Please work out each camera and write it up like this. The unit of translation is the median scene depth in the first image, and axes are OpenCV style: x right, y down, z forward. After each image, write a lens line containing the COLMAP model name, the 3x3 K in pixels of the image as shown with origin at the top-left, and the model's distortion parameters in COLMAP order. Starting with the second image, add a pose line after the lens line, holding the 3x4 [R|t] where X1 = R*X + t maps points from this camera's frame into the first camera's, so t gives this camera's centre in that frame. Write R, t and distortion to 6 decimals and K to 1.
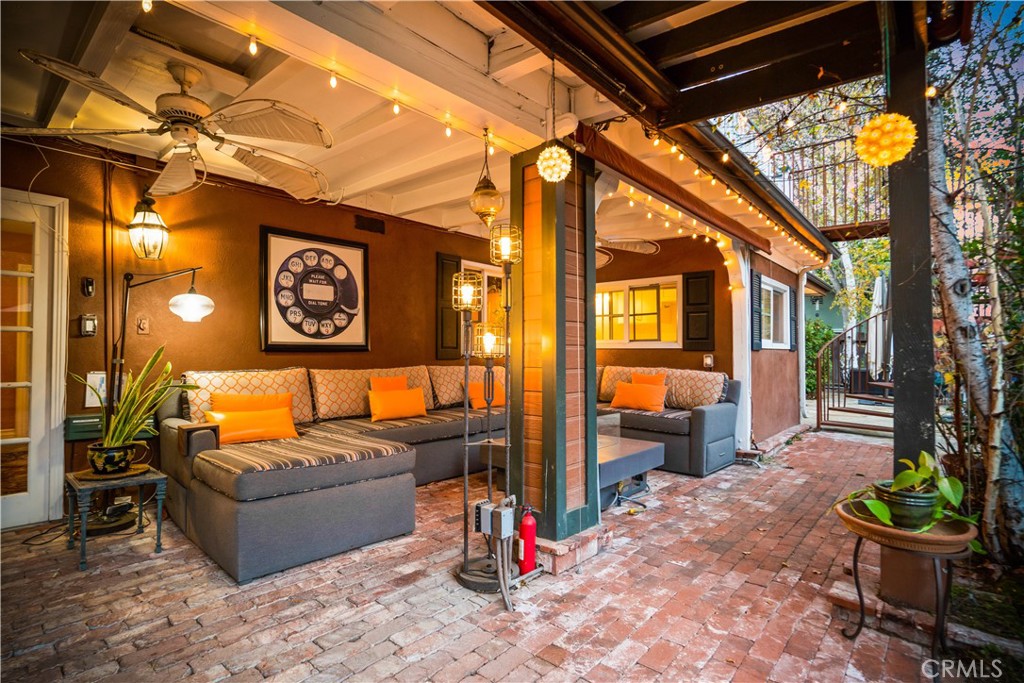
lens RADIAL K [[520.2, 0, 512.0], [0, 520.2, 341.5], [0, 0, 1]] dist [-0.003791, -0.000471]
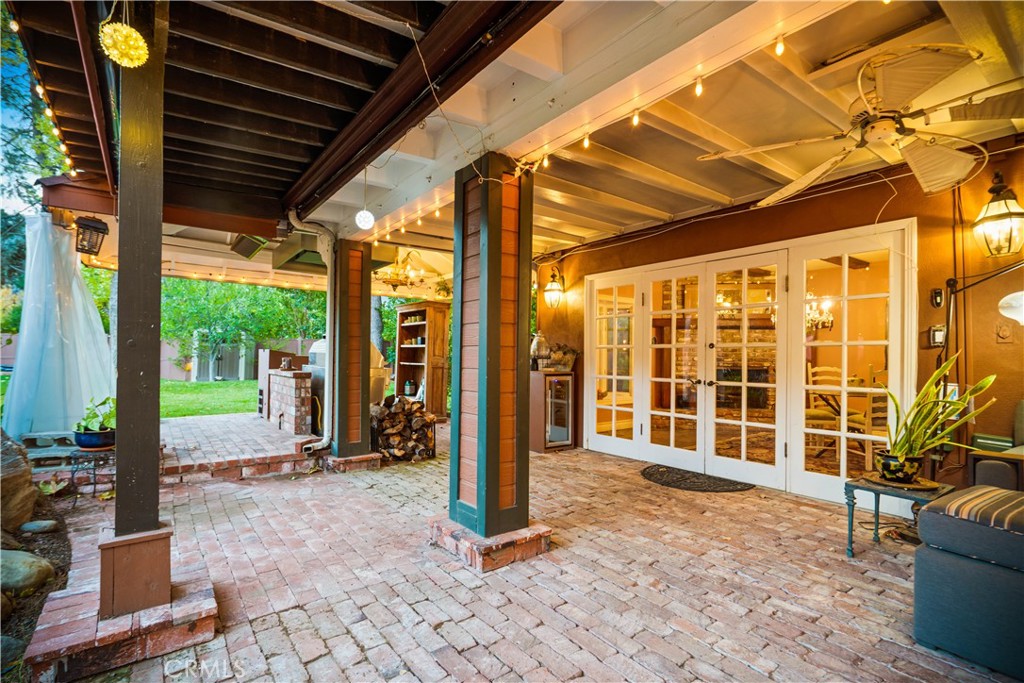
lens RADIAL K [[491.1, 0, 510.3], [0, 491.1, 357.9], [0, 0, 1]] dist [0.017690, 0.000129]
pose [[-0.226292, -0.004306, -0.974050, 0.303849], [0.011783, 0.999905, -0.007158, 0.007540], [0.973988, -0.013098, -0.226220, 0.415152]]
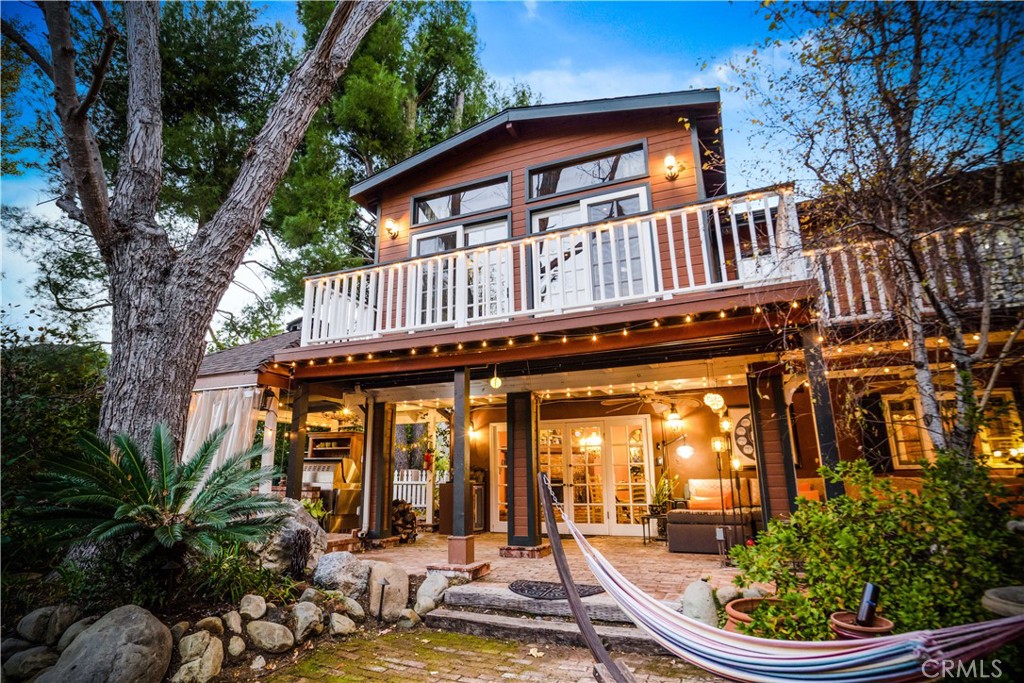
lens RADIAL K [[519.7, 0, 512.0], [0, 519.7, 341.5], [0, 0, 1]] dist [-0.040754, 0.024717]
pose [[0.299153, -0.254874, -0.919536, 1.497921], [0.029769, 0.965691, -0.257983, 0.035983], [0.953741, 0.049803, 0.296476, -0.506137]]
